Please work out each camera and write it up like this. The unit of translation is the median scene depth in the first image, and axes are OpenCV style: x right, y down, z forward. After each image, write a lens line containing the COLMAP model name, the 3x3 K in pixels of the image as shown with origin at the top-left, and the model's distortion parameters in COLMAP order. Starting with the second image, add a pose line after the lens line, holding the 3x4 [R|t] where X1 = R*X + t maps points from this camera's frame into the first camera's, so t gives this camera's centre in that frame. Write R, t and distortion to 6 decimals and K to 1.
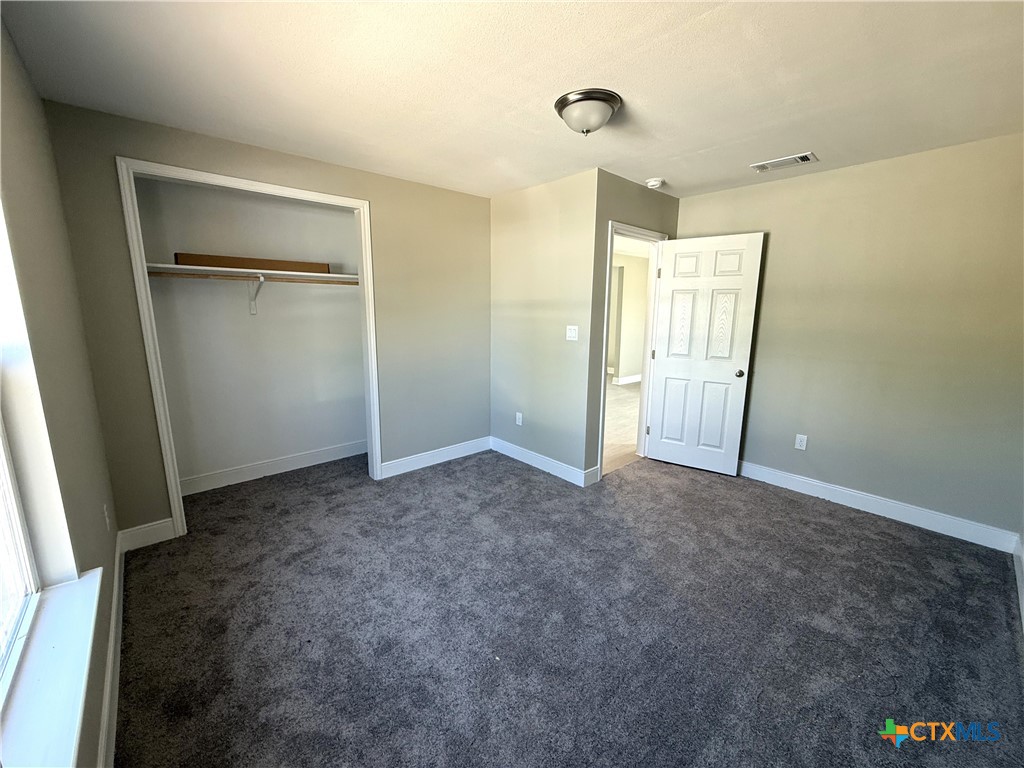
lens RADIAL K [[412.3, 0, 515.3], [0, 412.3, 381.0], [0, 0, 1]] dist [0.004020, 0.000026]
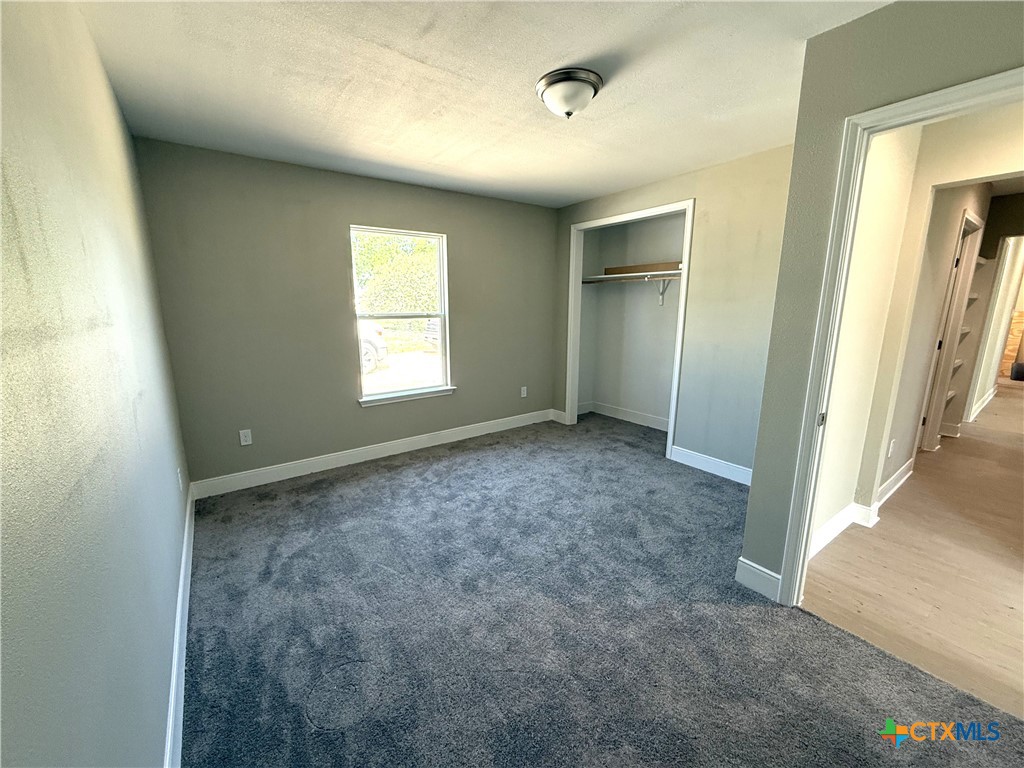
lens RADIAL K [[412.3, 0, 515.5], [0, 412.3, 385.5], [0, 0, 1]] dist [0.004020, 0.000026]
pose [[-0.083263, 0.188241, -0.978587, 0.858424], [-0.185431, 0.961920, 0.200812, -0.105513], [0.979123, 0.198180, -0.045186, 0.724027]]
